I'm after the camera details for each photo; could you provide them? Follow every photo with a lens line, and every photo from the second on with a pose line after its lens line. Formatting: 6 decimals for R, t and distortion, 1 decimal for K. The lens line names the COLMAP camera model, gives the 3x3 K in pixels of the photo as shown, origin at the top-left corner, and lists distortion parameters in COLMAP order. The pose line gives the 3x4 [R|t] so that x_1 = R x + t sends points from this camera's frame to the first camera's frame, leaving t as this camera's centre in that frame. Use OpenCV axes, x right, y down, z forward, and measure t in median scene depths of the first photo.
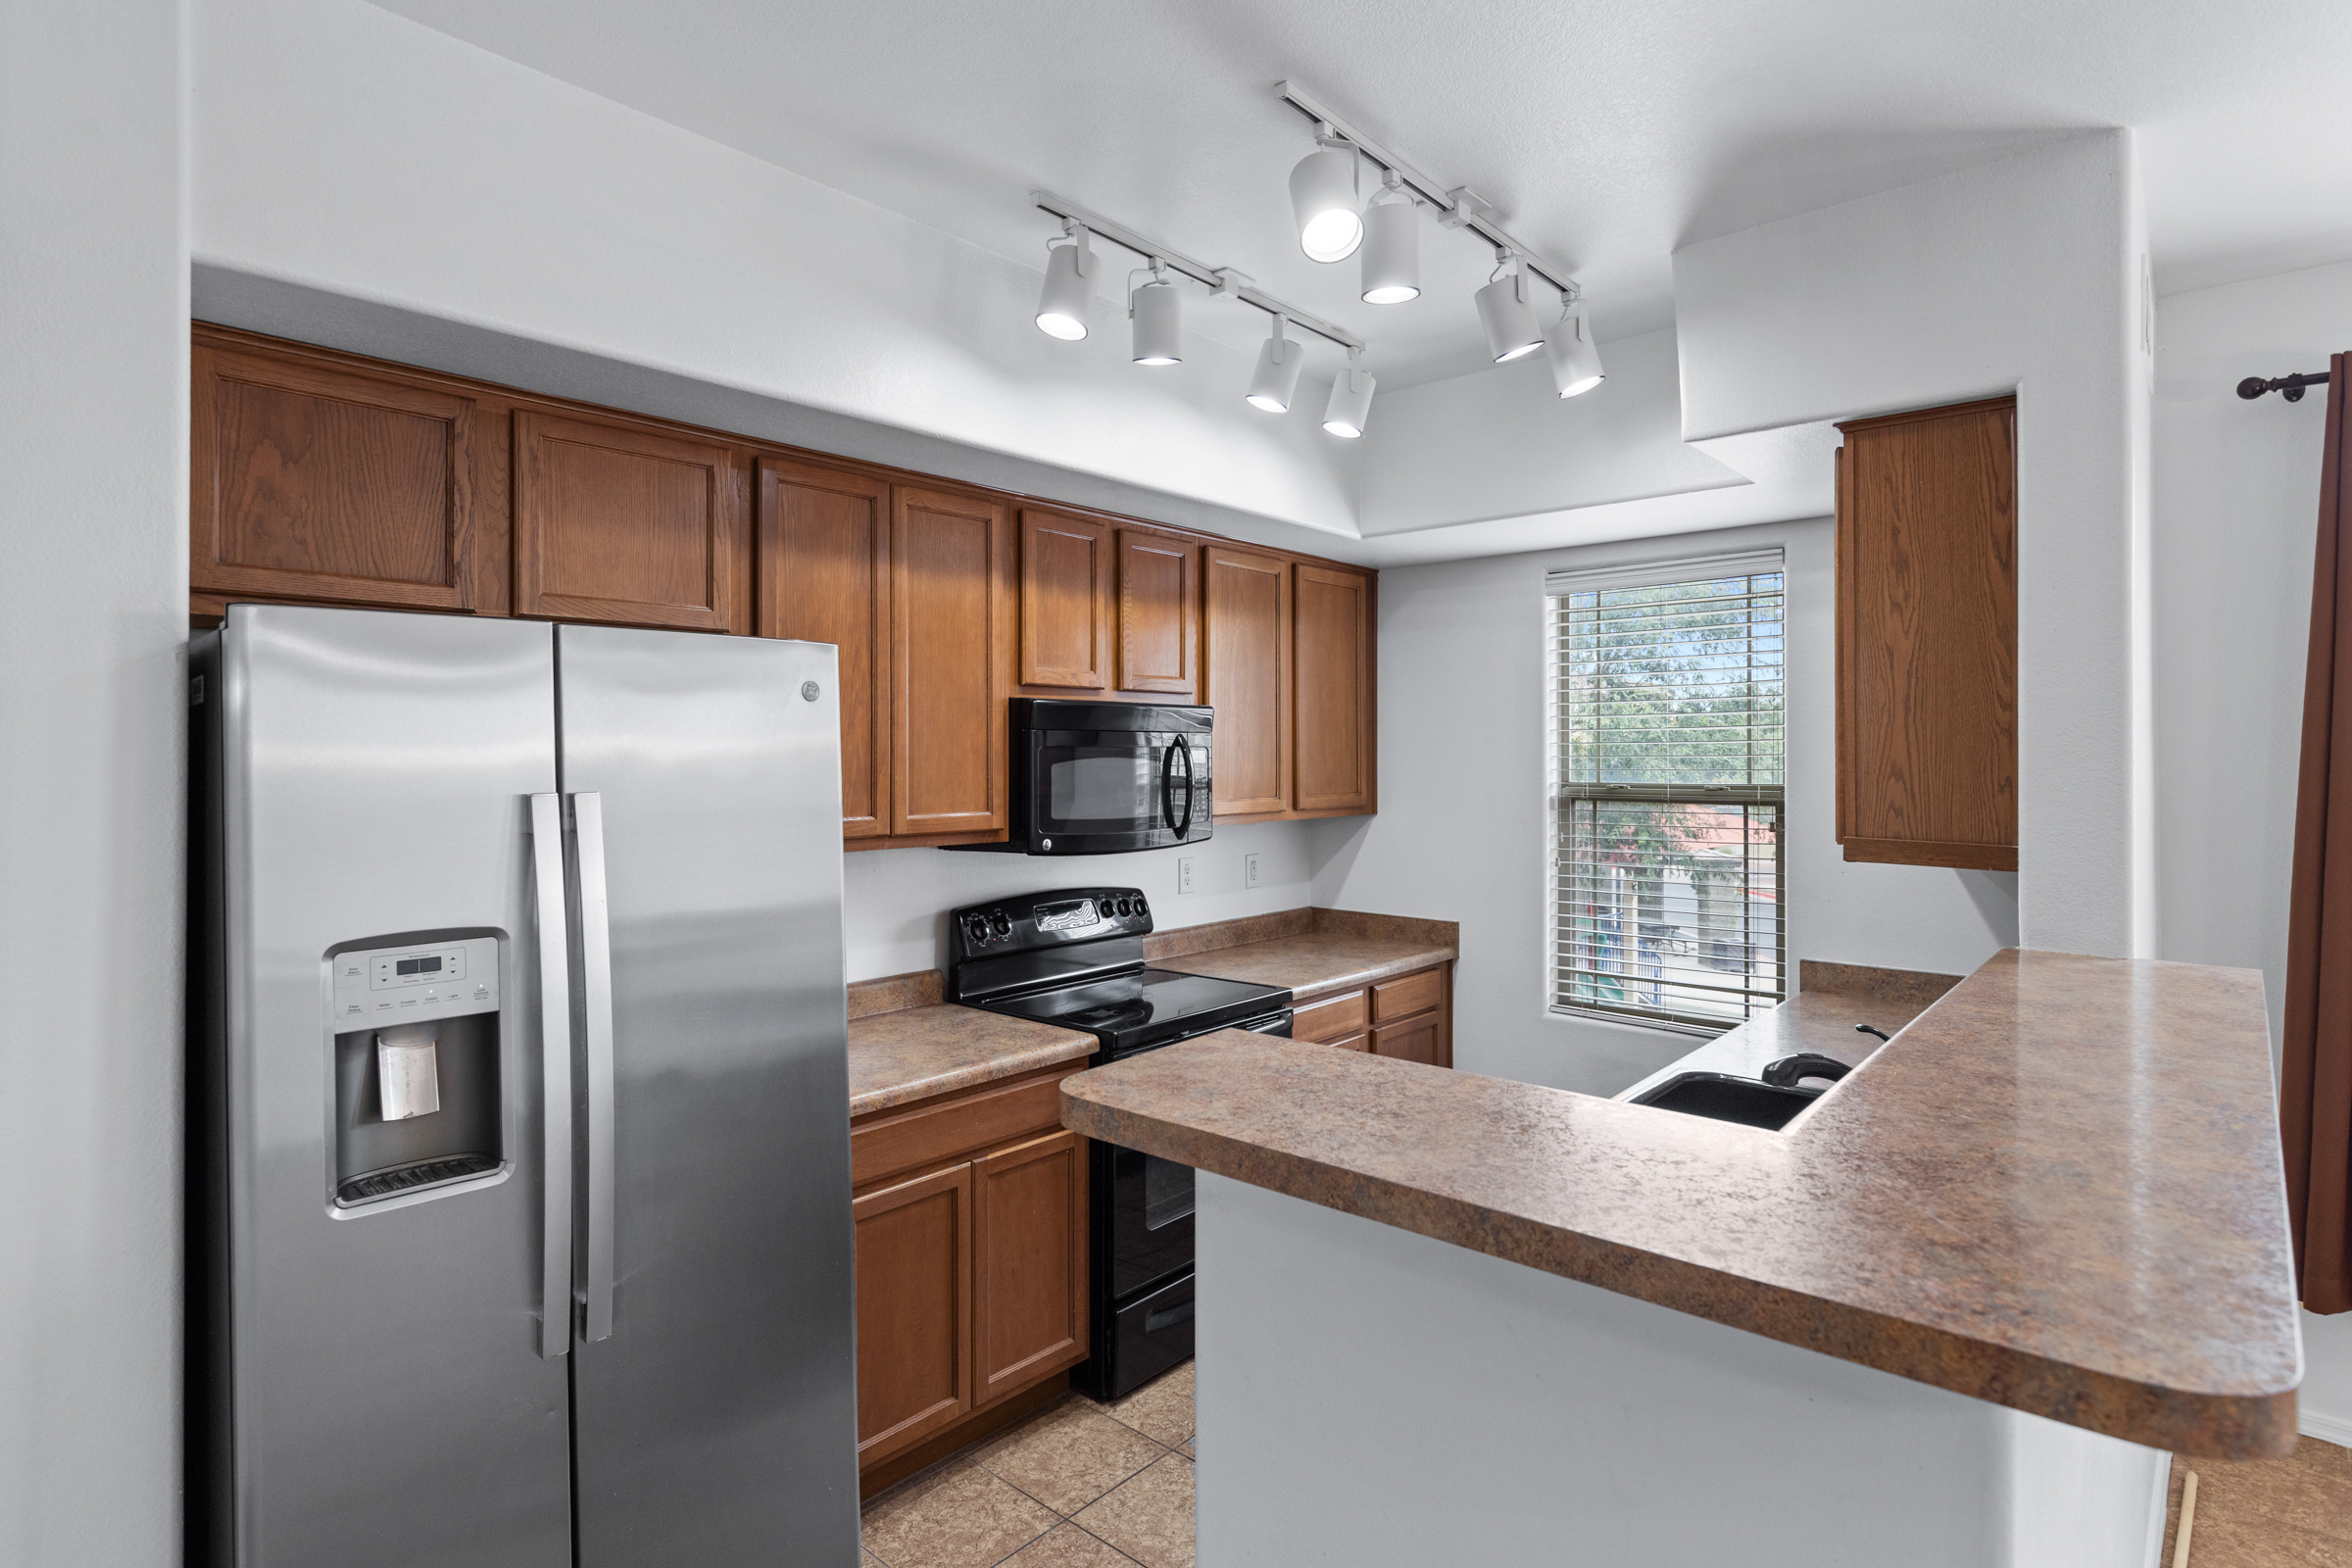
lens RADIAL K [[1185.3, 0, 1143.7], [0, 1185.3, 745.8], [0, 0, 1]] dist [-0.000135, -0.002161]
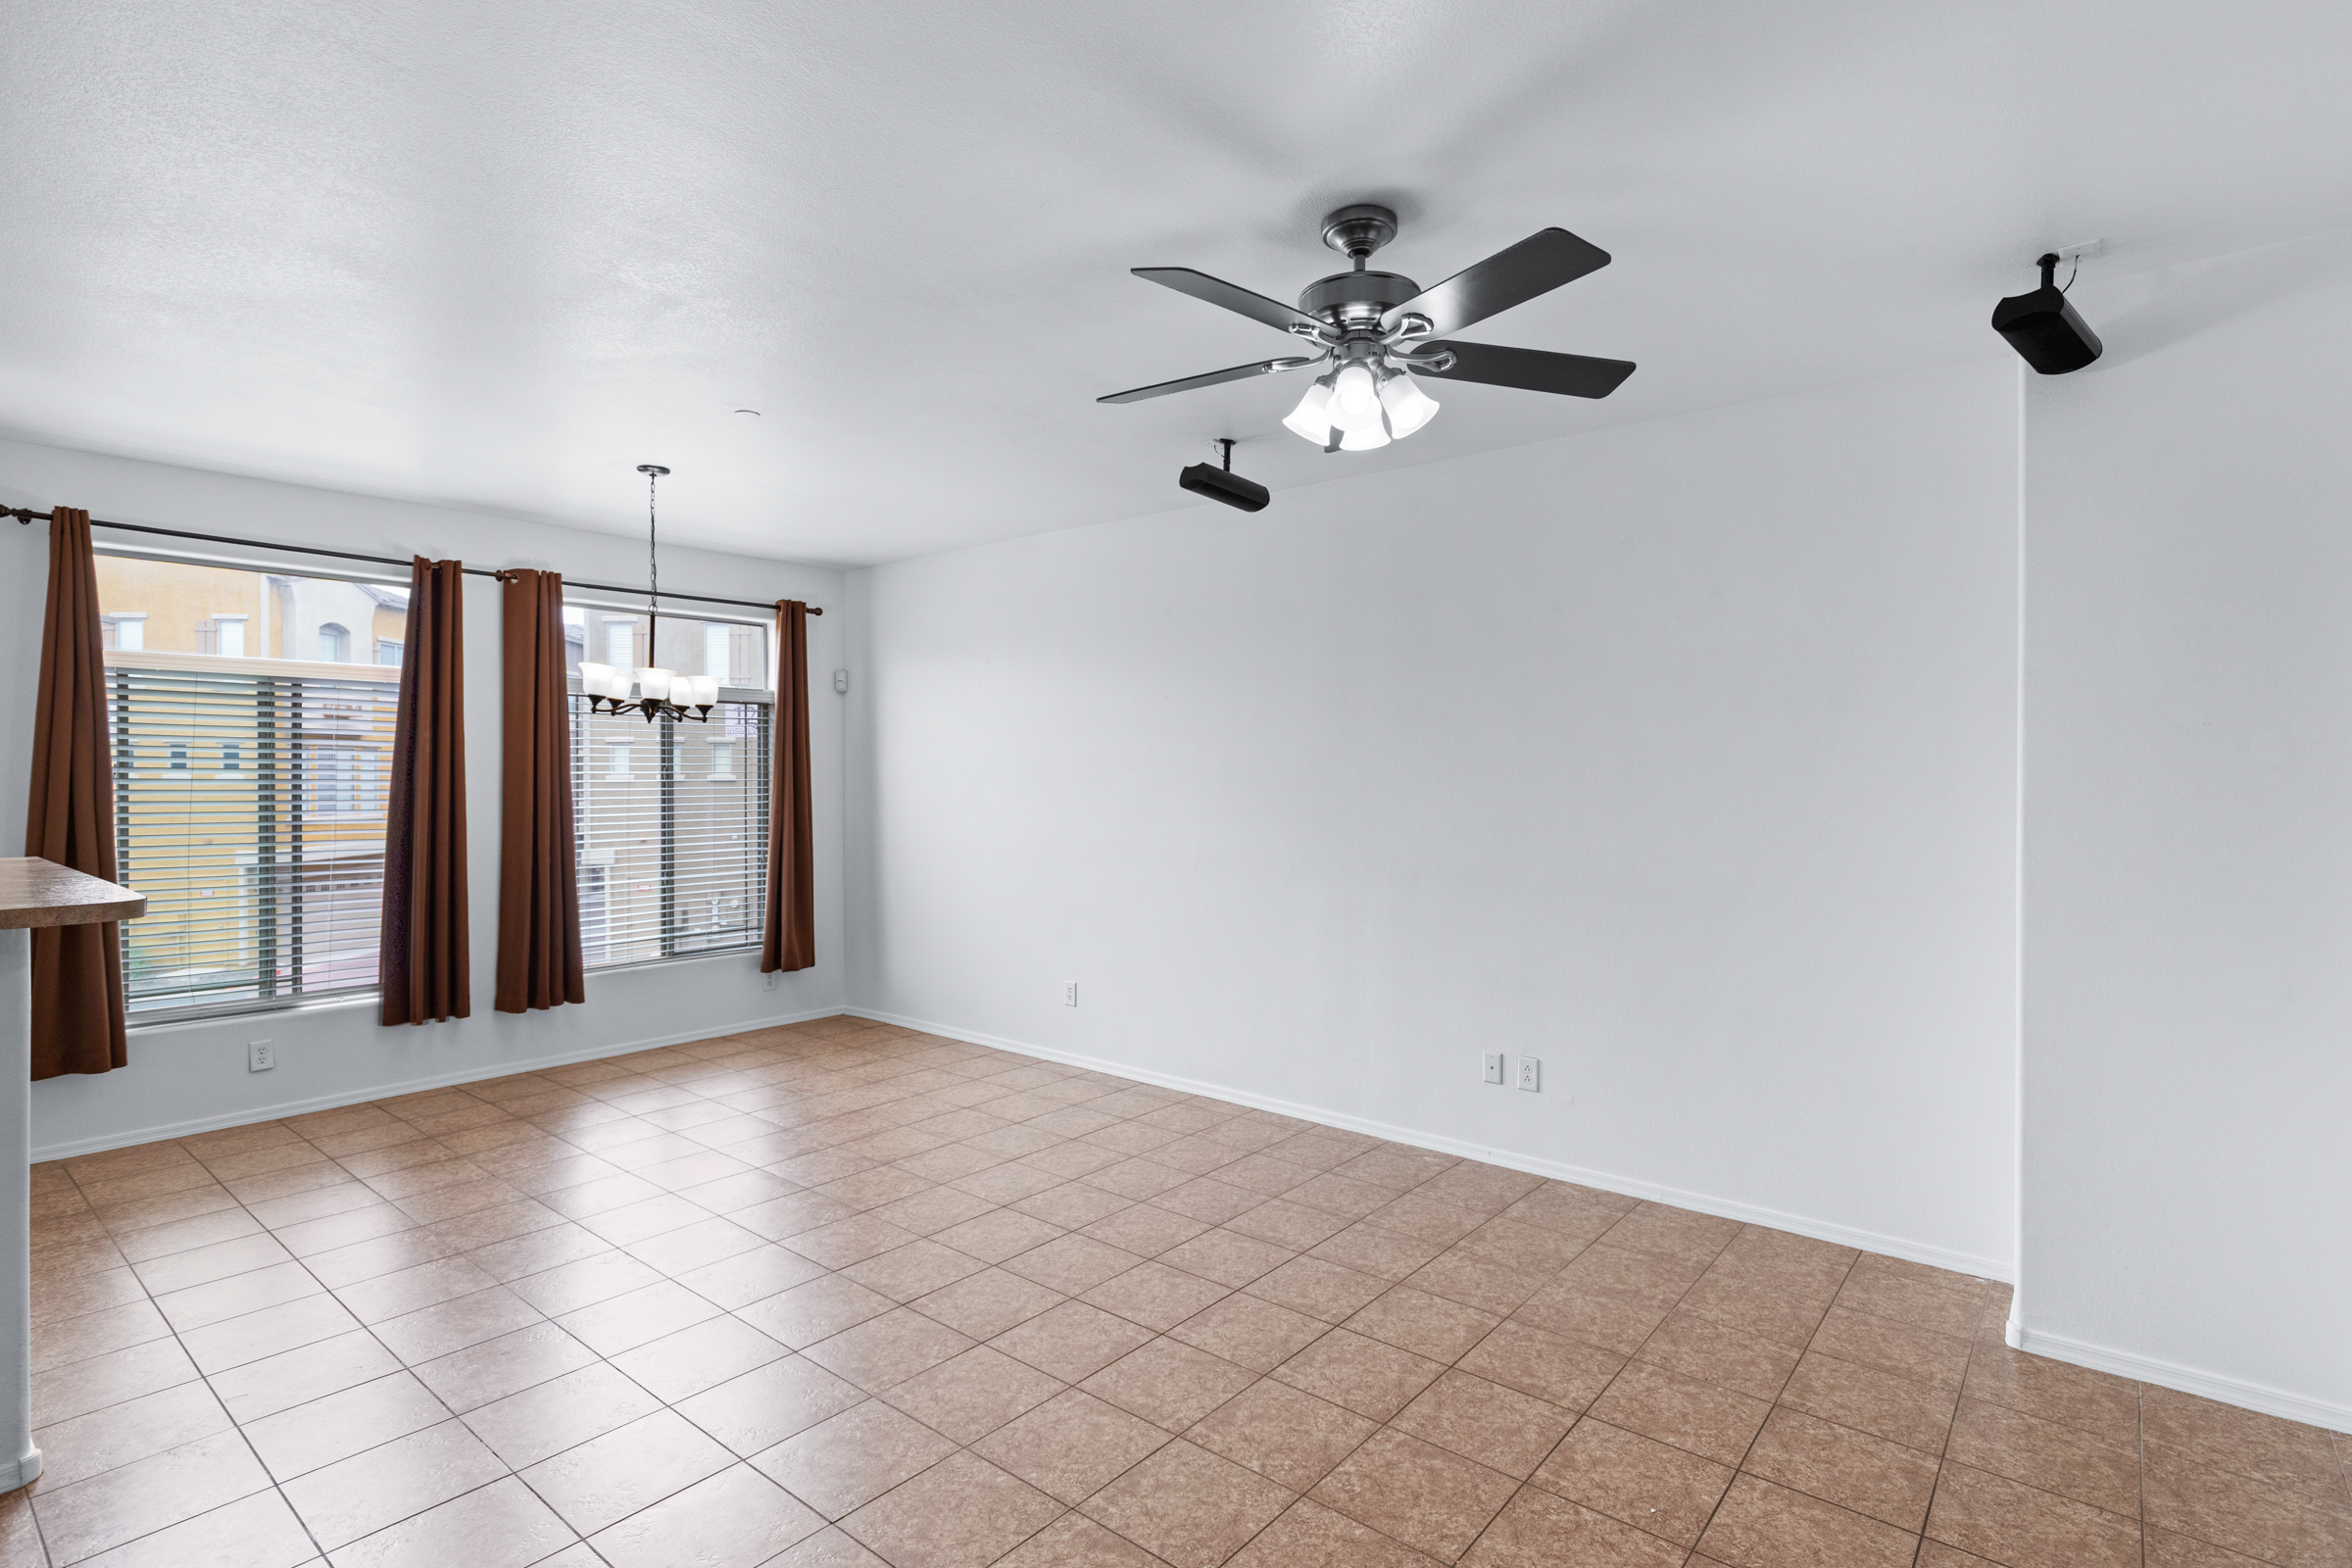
lens RADIAL K [[1160.5, 0, 1170.6], [0, 1160.5, 762.2], [0, 0, 1]] dist [0.003969, -0.001757]
pose [[-0.039270, 0.010853, 0.999170, -0.608158], [-0.005419, 0.999924, -0.011074, 0.036286], [-0.999214, -0.005850, -0.039208, -0.453451]]
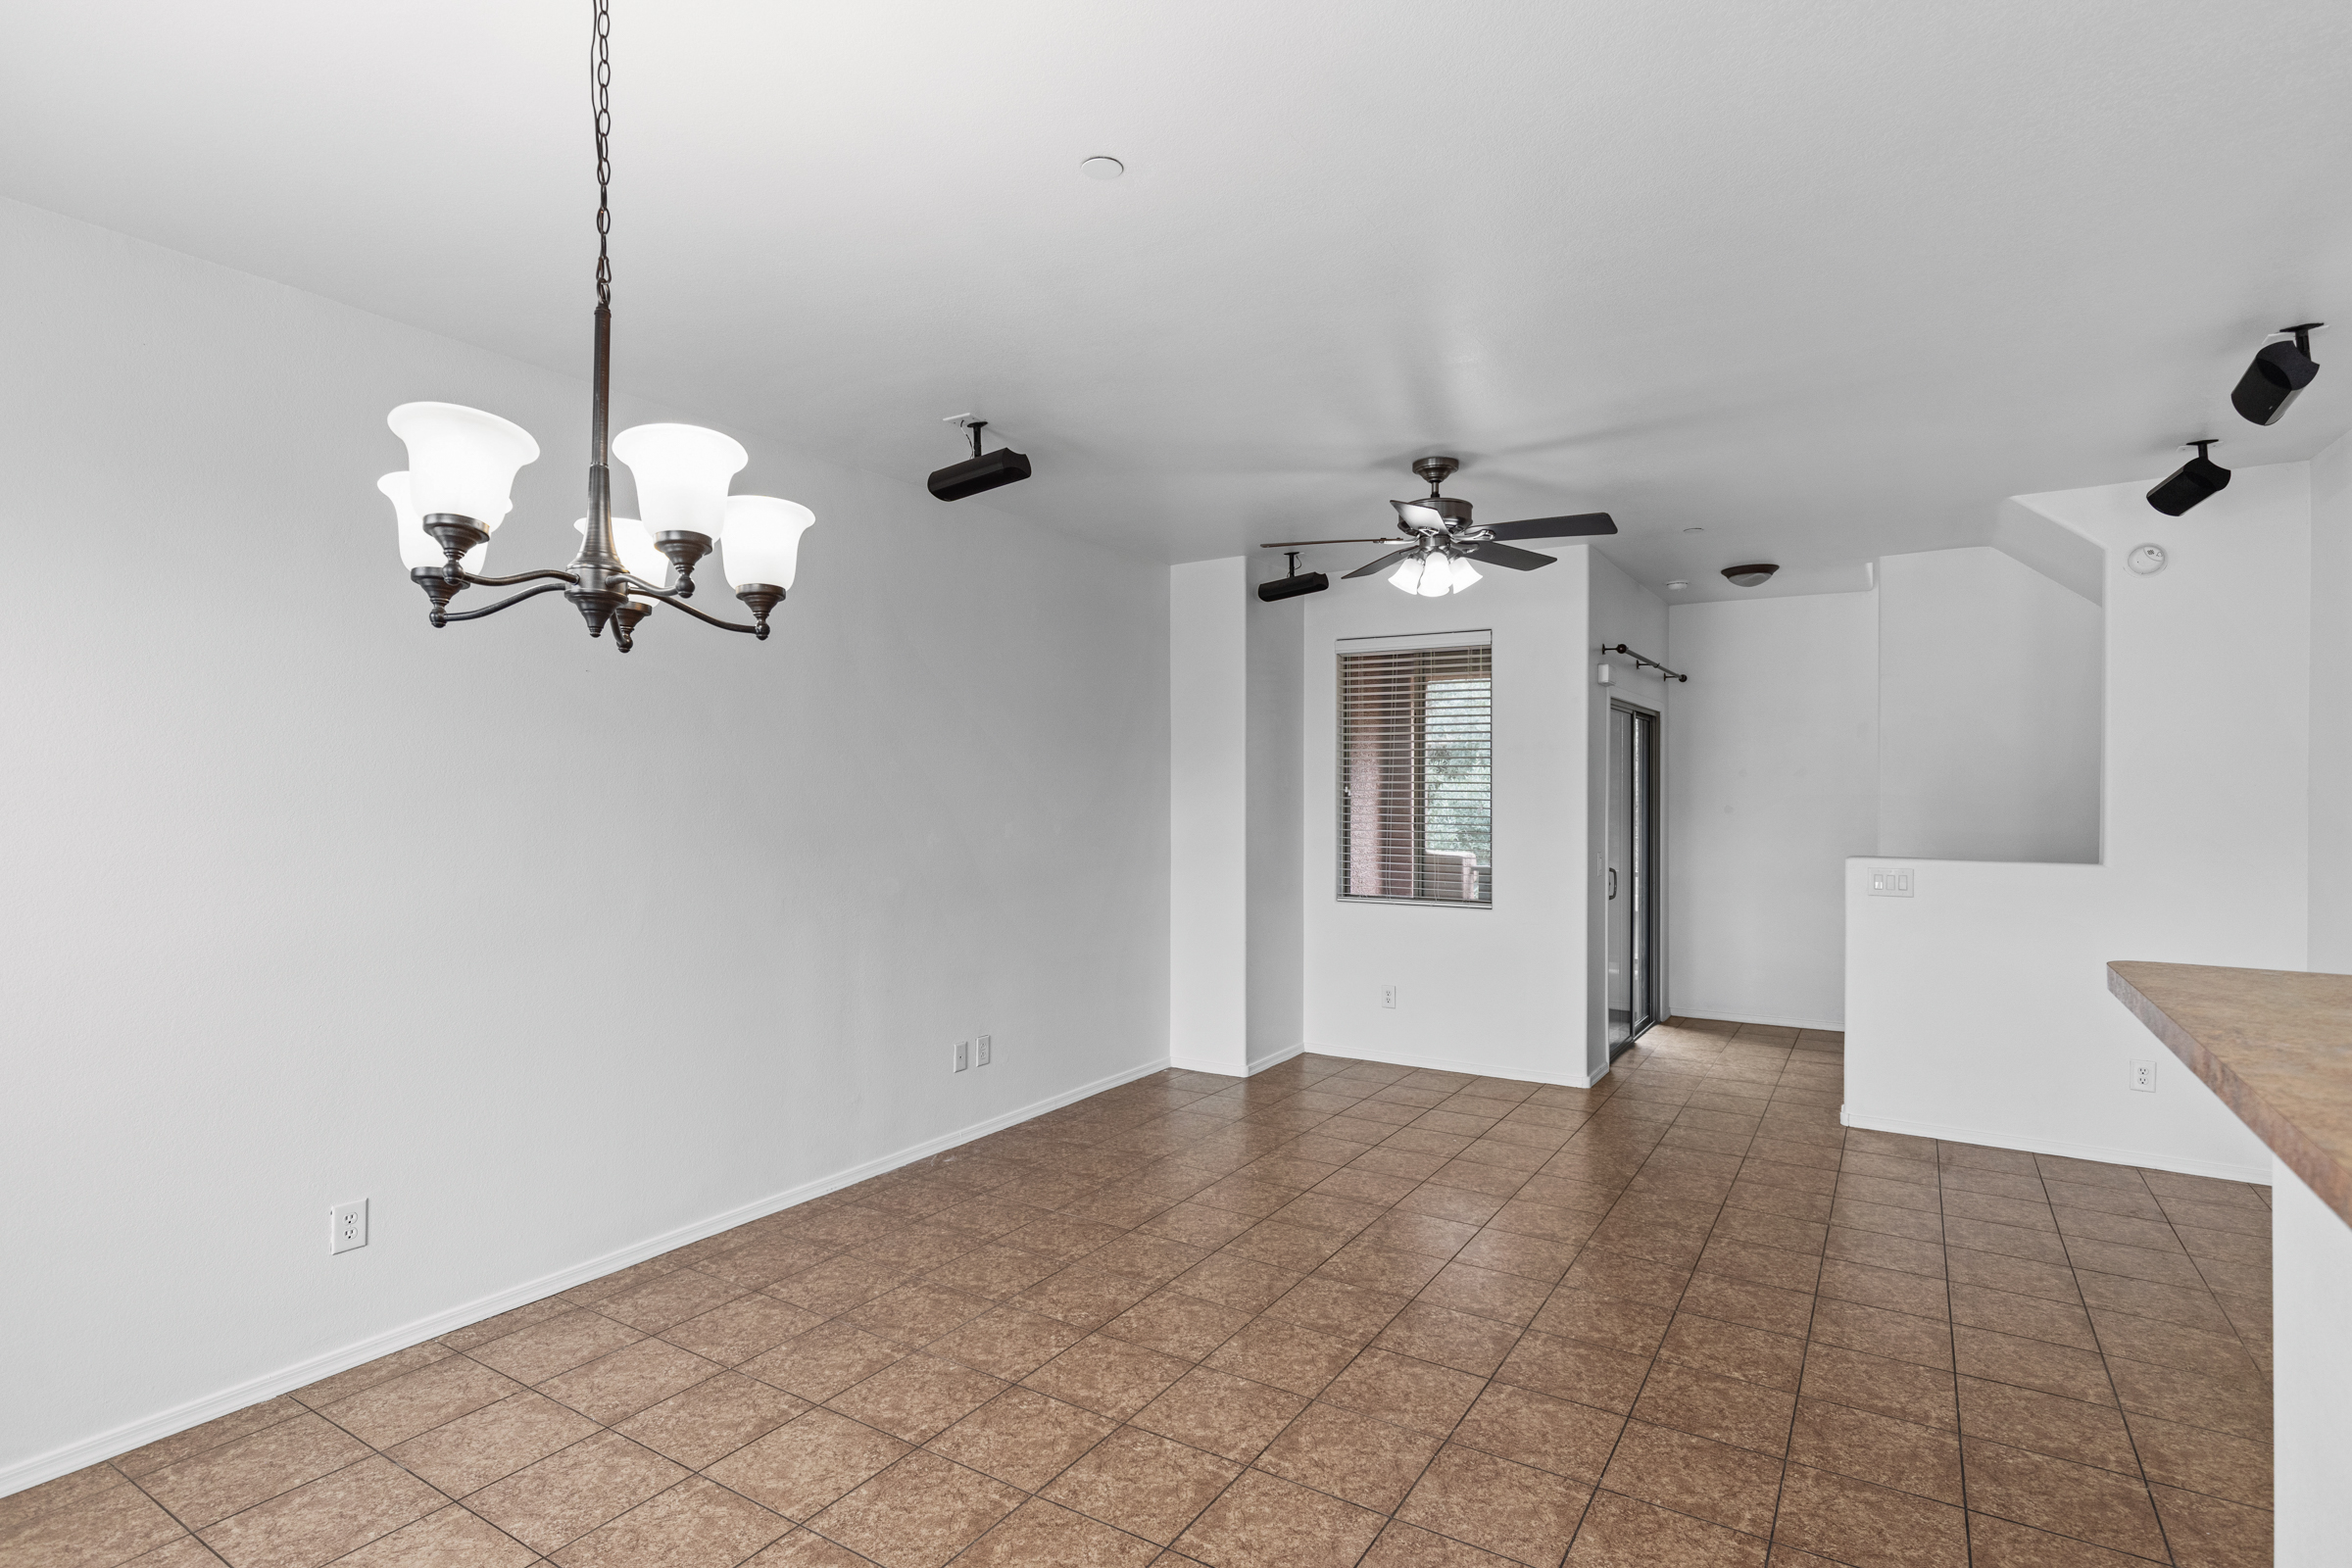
lens RADIAL K [[1160.5, 0, 1187.1], [0, 1160.5, 787.4], [0, 0, 1]] dist [0.003969, -0.001757]
pose [[-0.982230, -0.002351, -0.187664, 0.800712], [-0.000441, 0.999948, -0.010216, 0.041568], [0.187678, -0.009952, -0.982180, 0.709735]]
